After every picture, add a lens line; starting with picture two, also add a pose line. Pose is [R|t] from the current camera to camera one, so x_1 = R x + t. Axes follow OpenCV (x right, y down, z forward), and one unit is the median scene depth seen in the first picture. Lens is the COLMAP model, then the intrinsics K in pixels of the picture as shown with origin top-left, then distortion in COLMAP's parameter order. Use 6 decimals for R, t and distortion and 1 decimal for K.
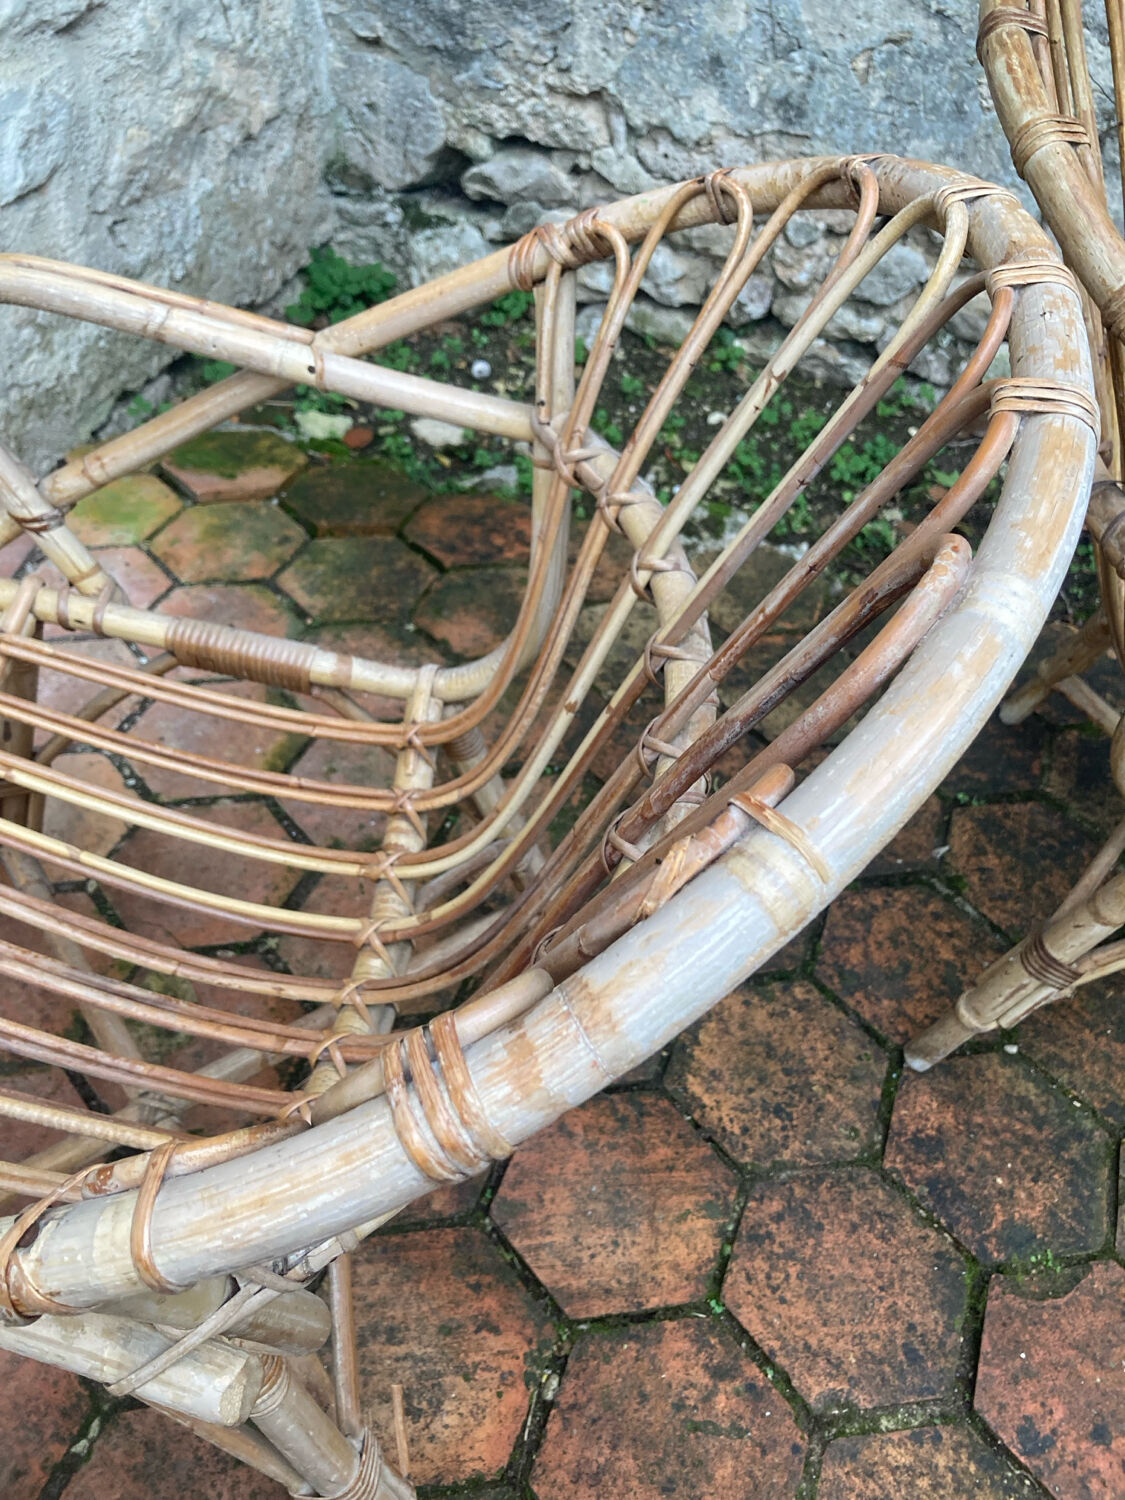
lens RADIAL K [[1241.1, 0, 586.0], [0, 1241.1, 743.7], [0, 0, 1]] dist [0.008198, -0.005482]
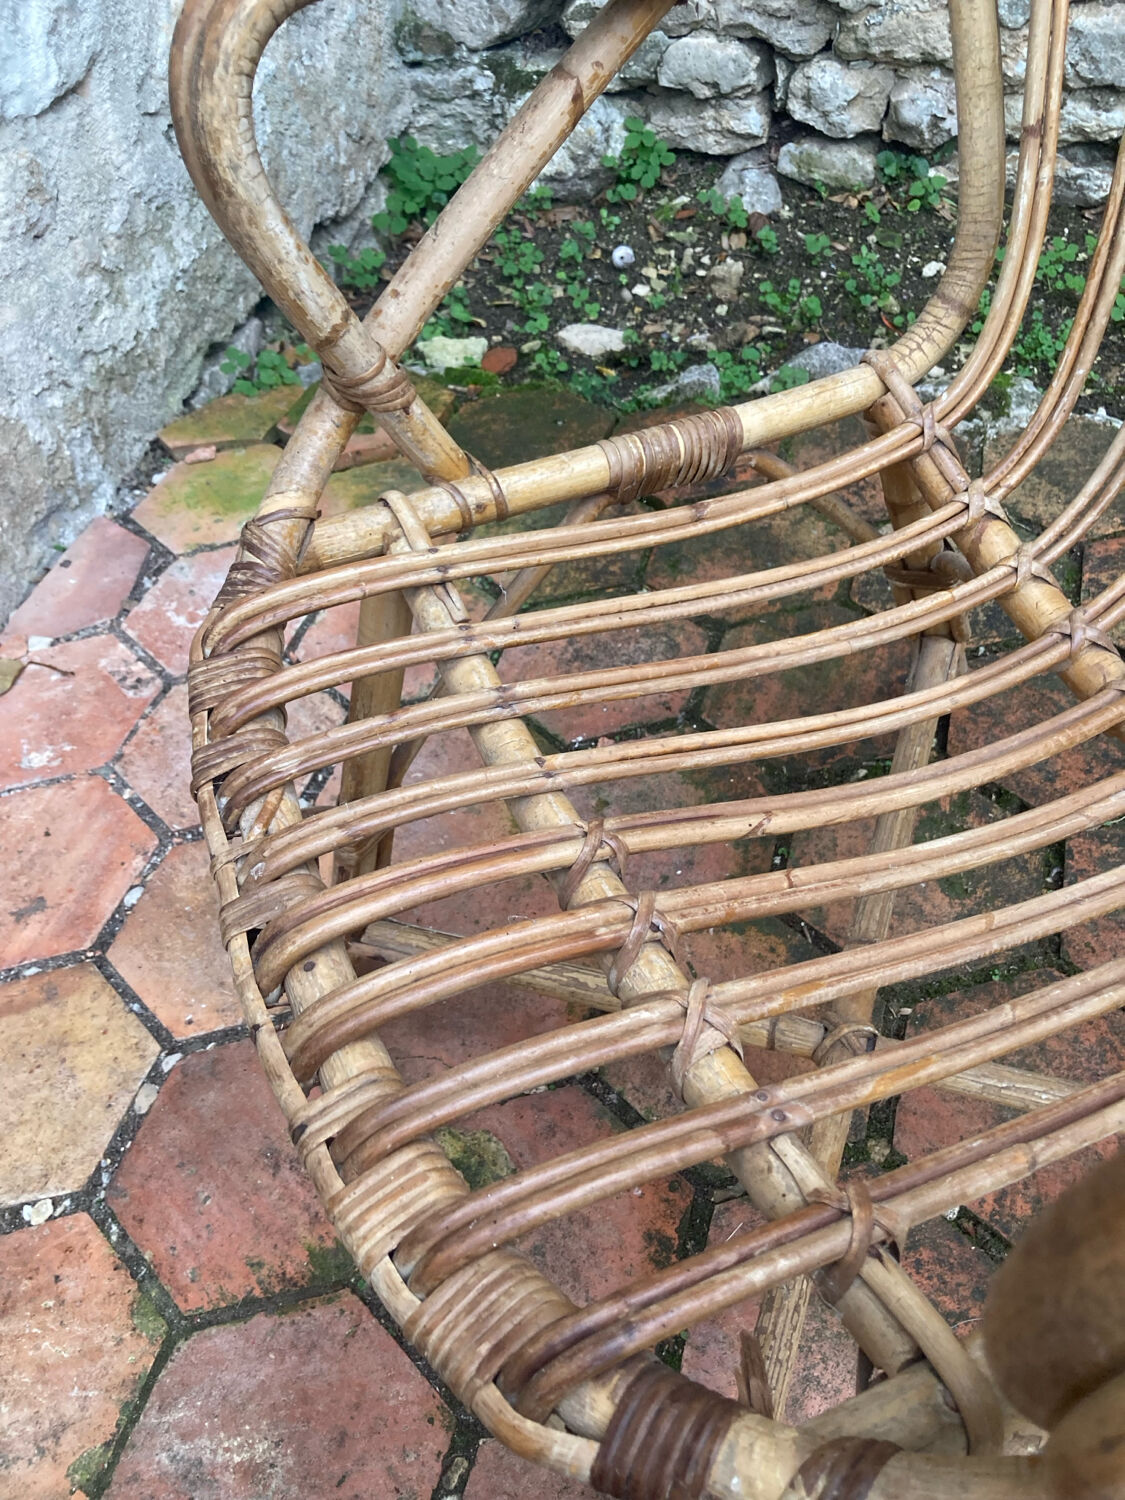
lens RADIAL K [[1241.1, 0, 573.0], [0, 1241.1, 768.1], [0, 0, 1]] dist [0.008198, -0.005482]
pose [[0.989299, -0.130143, -0.065955, -0.120141], [0.134995, 0.987975, 0.075384, -0.040465], [0.055351, -0.083481, 0.994971, 0.184512]]
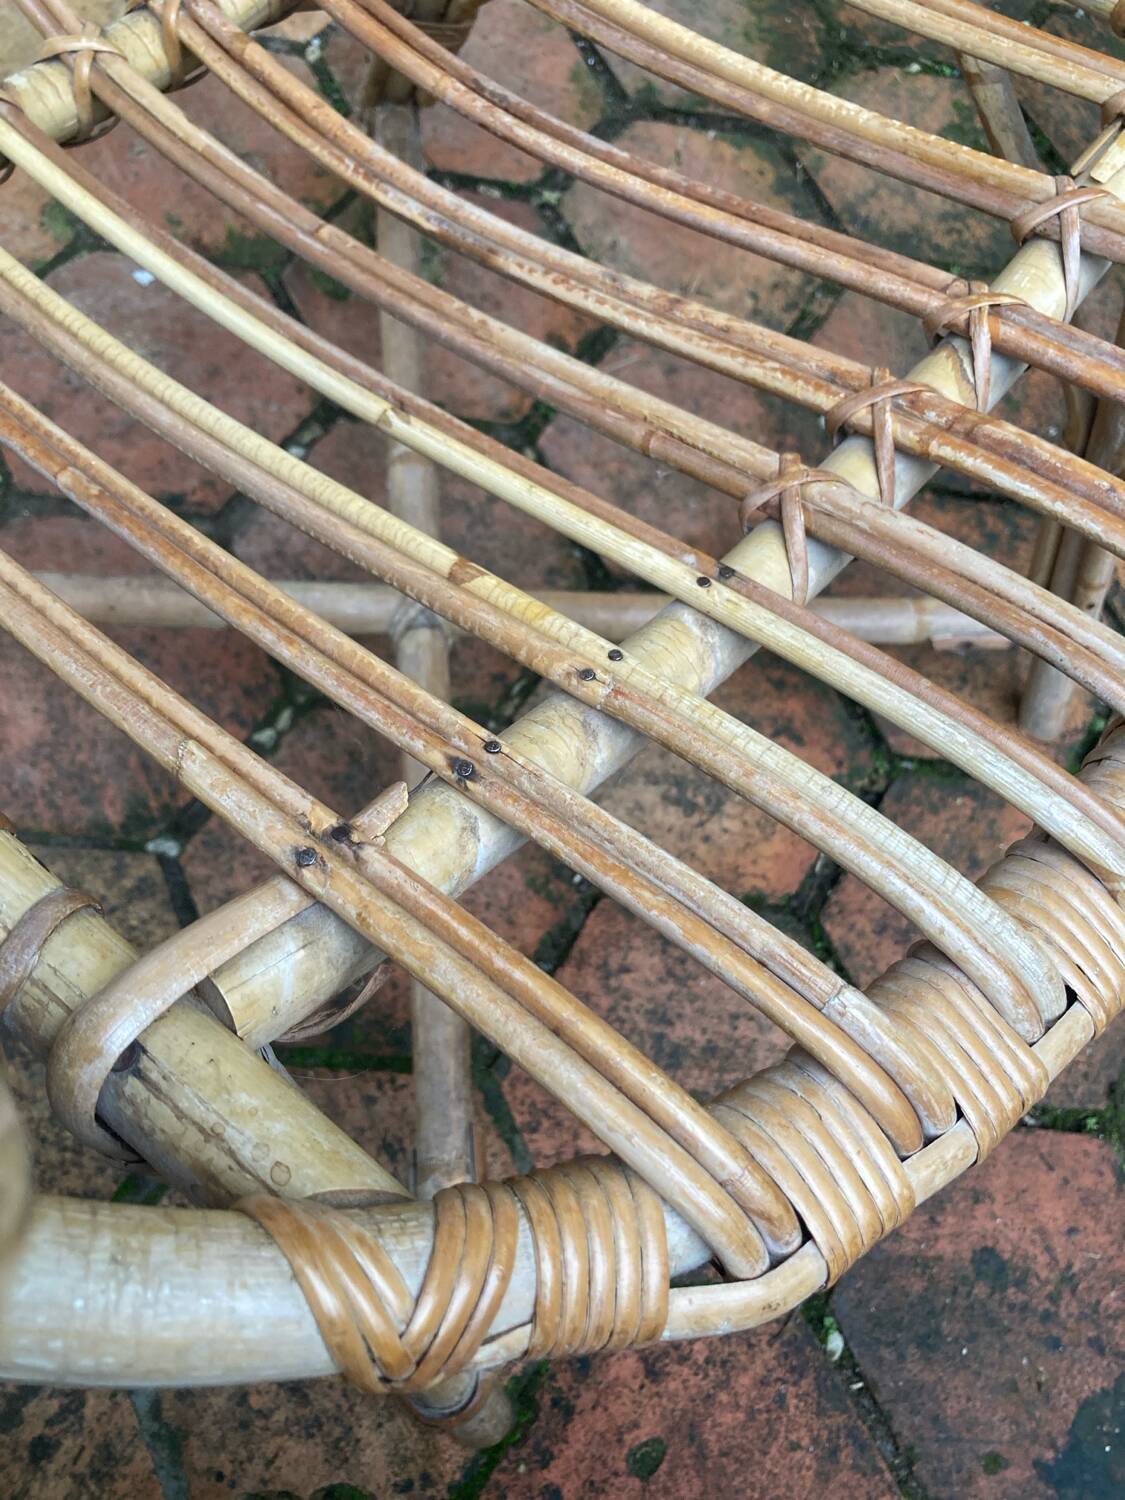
lens RADIAL K [[1241.1, 0, 575.9], [0, 1241.1, 748.5], [0, 0, 1]] dist [0.008198, -0.005482]
pose [[0.969116, 0.246396, 0.010122, -0.104028], [-0.233313, 0.902818, 0.361228, 0.115251], [0.079867, -0.352434, 0.932423, 0.137255]]
